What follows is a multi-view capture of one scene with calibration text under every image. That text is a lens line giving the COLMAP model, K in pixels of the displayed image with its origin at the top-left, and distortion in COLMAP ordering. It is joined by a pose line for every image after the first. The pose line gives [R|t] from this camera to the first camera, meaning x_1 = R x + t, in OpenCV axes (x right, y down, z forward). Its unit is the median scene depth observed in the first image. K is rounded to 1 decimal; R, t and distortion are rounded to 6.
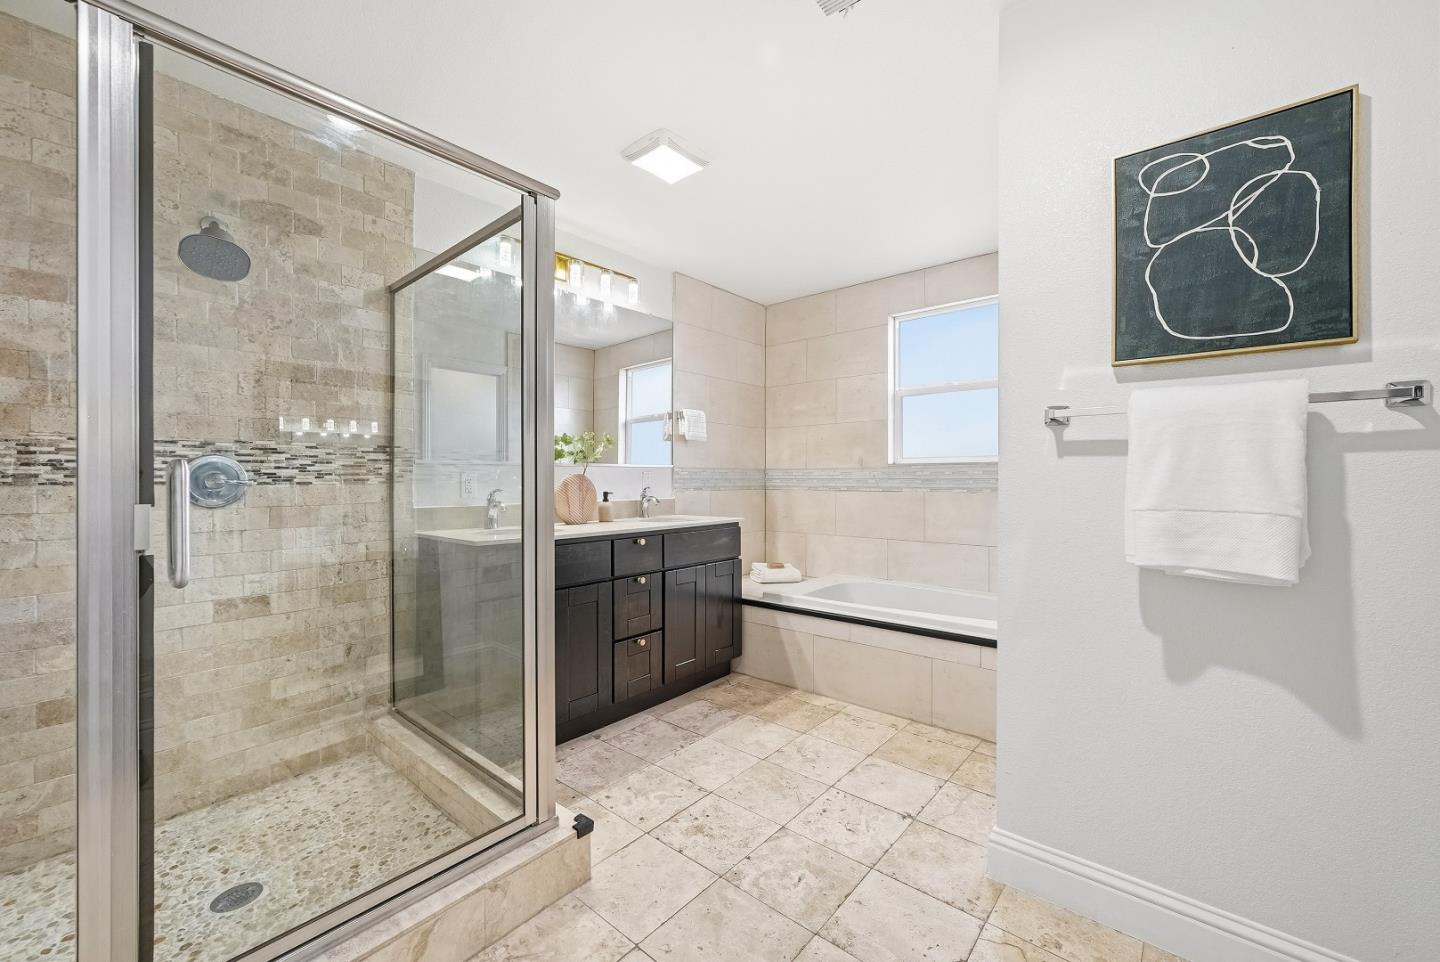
lens RADIAL K [[568.3, 0, 731.1], [0, 568.3, 477.1], [0, 0, 1]] dist [-0.012724, 0.003393]
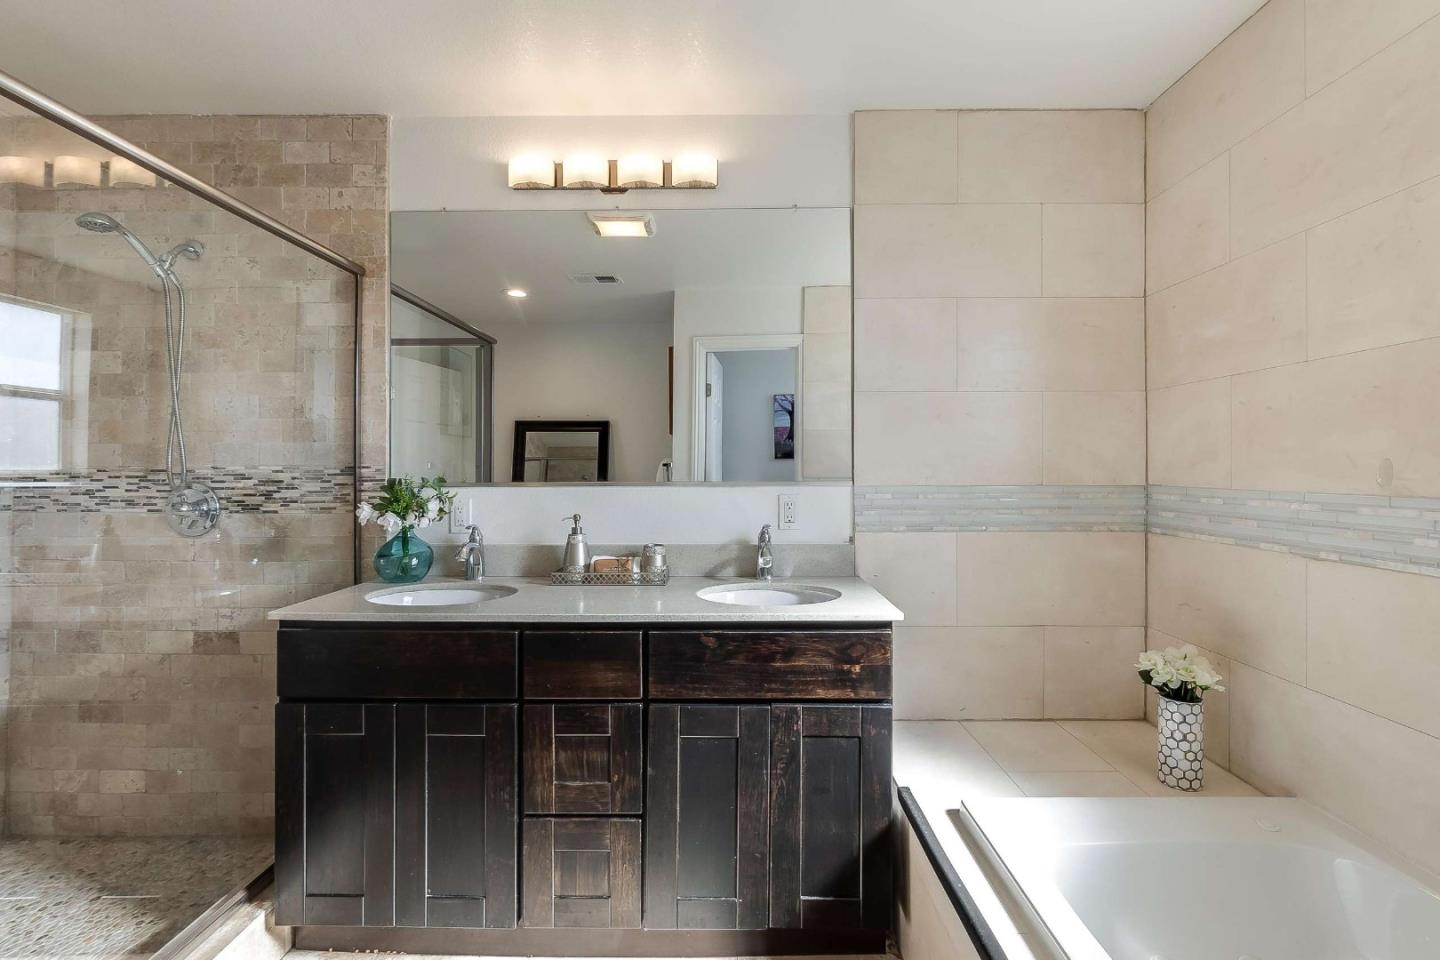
lens RADIAL K [[659.0, 0, 722.5], [0, 659.0, 461.4], [0, 0, 1]] dist [-0.007471, 0.000678]
pose [[0.637006, -0.005275, -0.770841, 0.475417], [0.001543, 0.999983, -0.005568, -0.059166], [0.770857, 0.002358, 0.637004, 0.852964]]
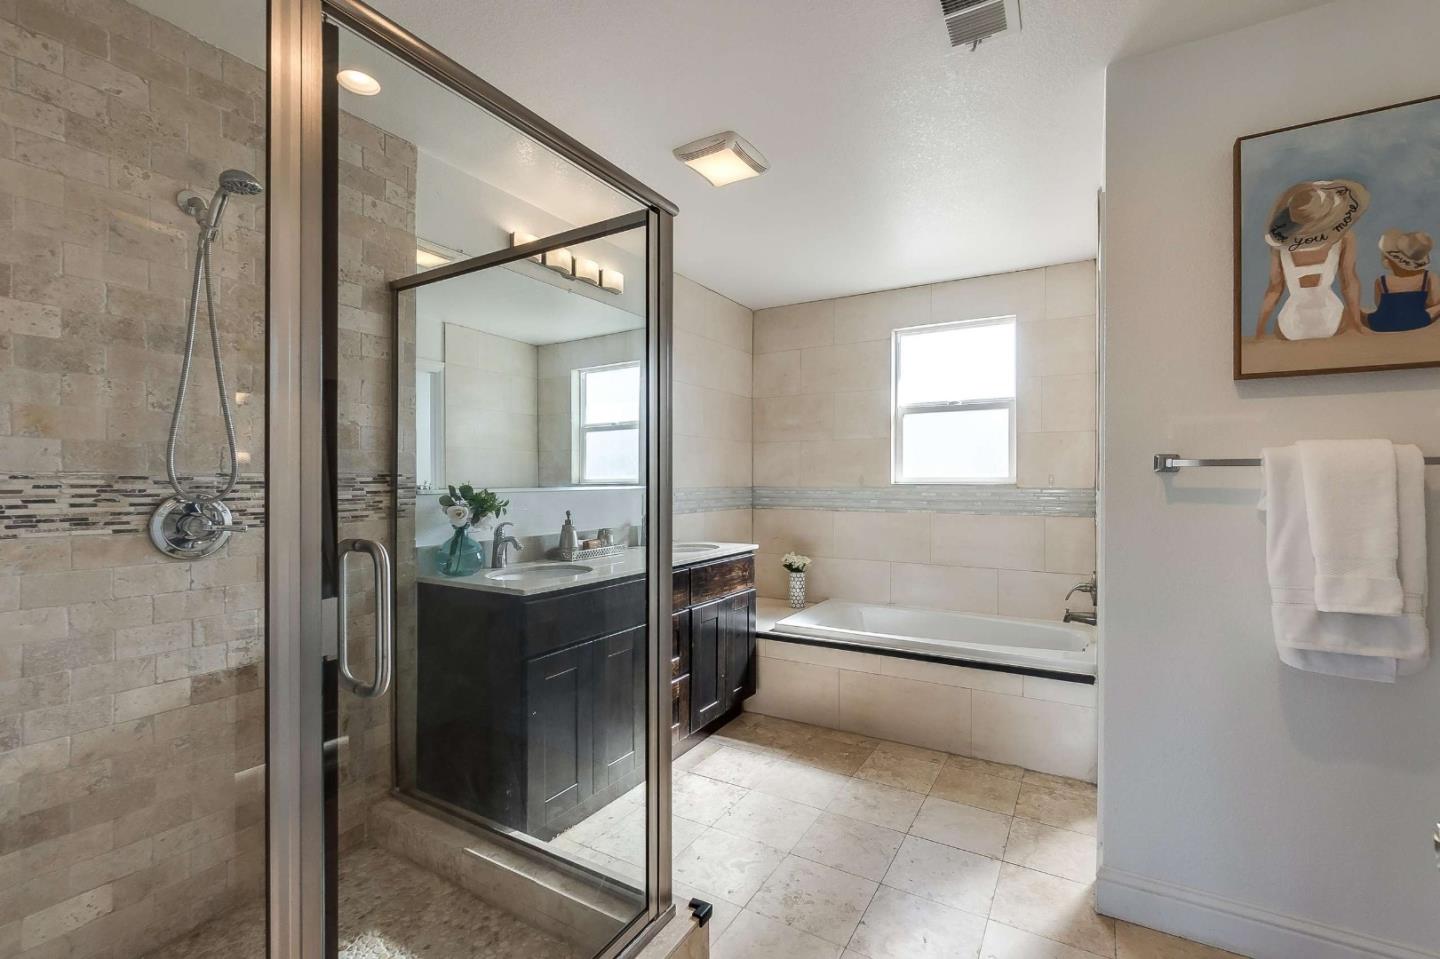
lens RADIAL K [[625.6, 0, 742.2], [0, 625.6, 479.5], [0, 0, 1]] dist [-0.004882, 0.000083]
pose [[0.983747, 0.001570, 0.179553, -0.274722], [-0.001626, 0.999999, 0.000164, -0.051105], [-0.179552, -0.000454, 0.983748, 0.002028]]
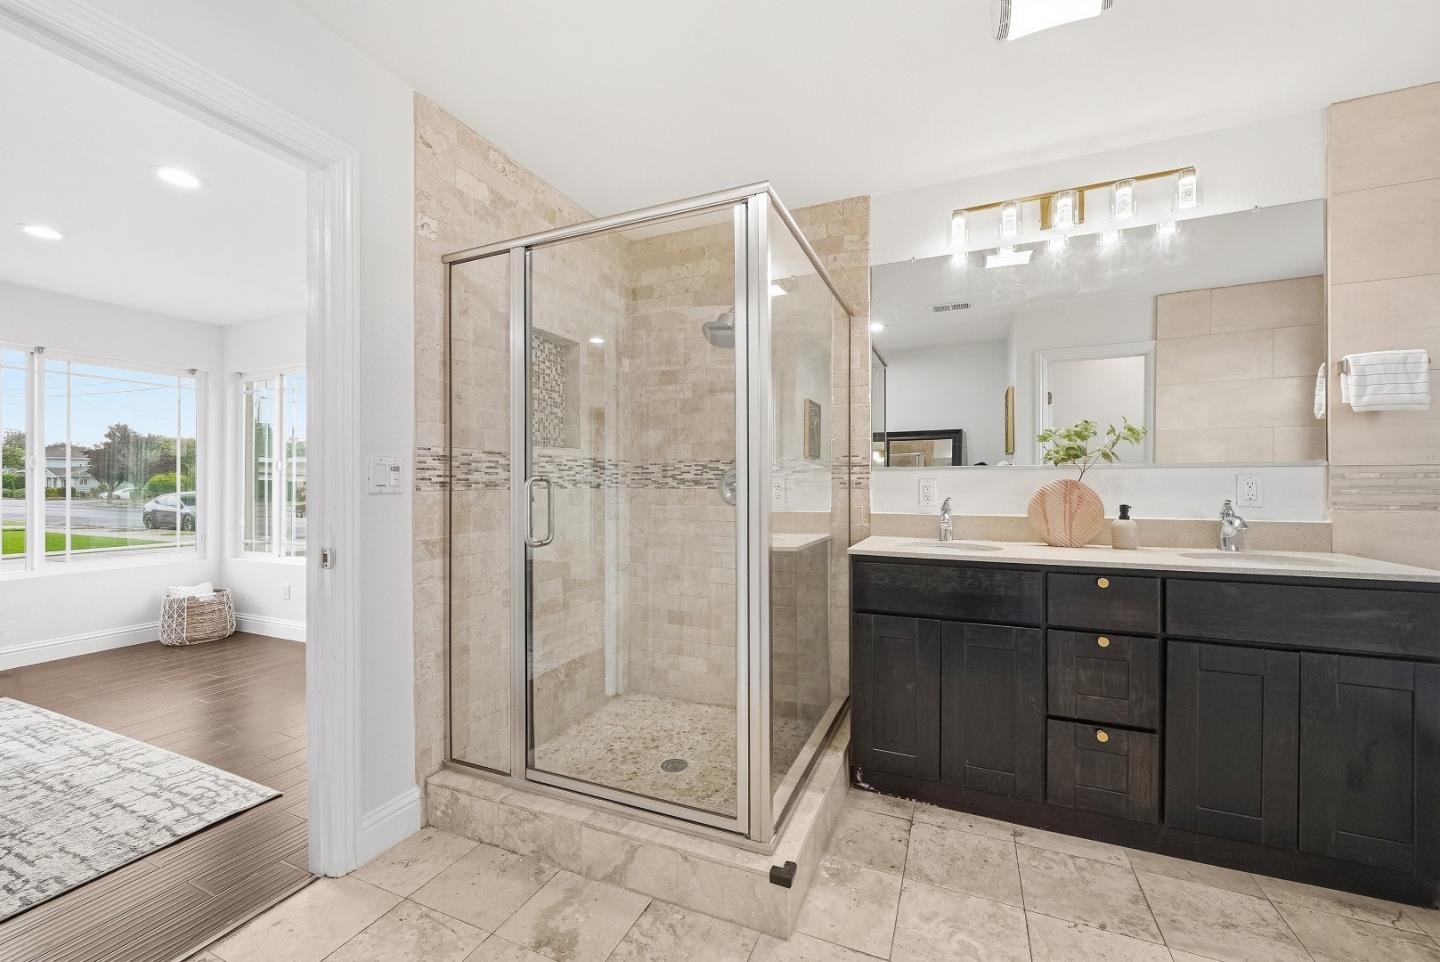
lens RADIAL K [[568.3, 0, 716.1], [0, 568.3, 482.9], [0, 0, 1]] dist [-0.012724, 0.003393]
pose [[0.282531, -0.002043, -0.959256, 0.407974], [0.001561, 0.999997, -0.001670, -0.000652], [0.959257, -0.001025, 0.282534, 0.465878]]
